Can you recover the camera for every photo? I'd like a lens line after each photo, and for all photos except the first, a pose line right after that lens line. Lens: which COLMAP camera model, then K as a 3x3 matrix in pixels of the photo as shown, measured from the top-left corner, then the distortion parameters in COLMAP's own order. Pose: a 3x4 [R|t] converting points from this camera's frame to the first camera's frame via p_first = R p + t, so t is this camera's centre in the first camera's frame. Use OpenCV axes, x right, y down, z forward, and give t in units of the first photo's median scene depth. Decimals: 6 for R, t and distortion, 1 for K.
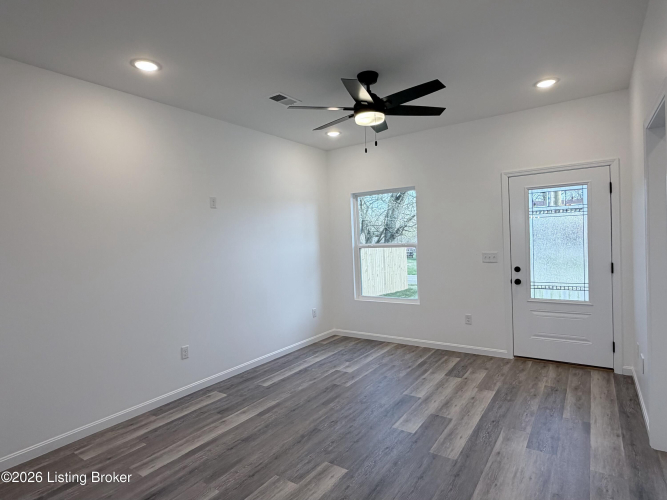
lens RADIAL K [[373.5, 0, 333.5], [0, 373.5, 250.0], [0, 0, 1]] dist [0.000434, 0.000103]
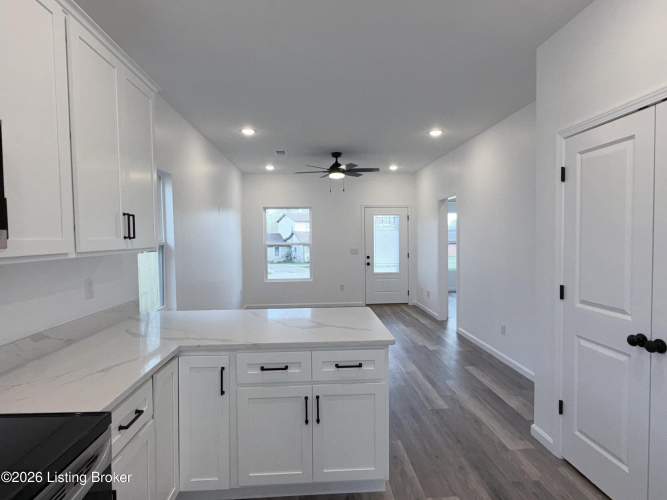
lens RADIAL K [[373.5, 0, 333.5], [0, 373.5, 250.0], [0, 0, 1]] dist [0.000434, 0.000103]
pose [[0.785822, 0.009985, 0.618372, -0.813225], [-0.002886, 0.999918, -0.012478, 0.039689], [-0.618446, 0.008021, 0.785786, -0.368433]]
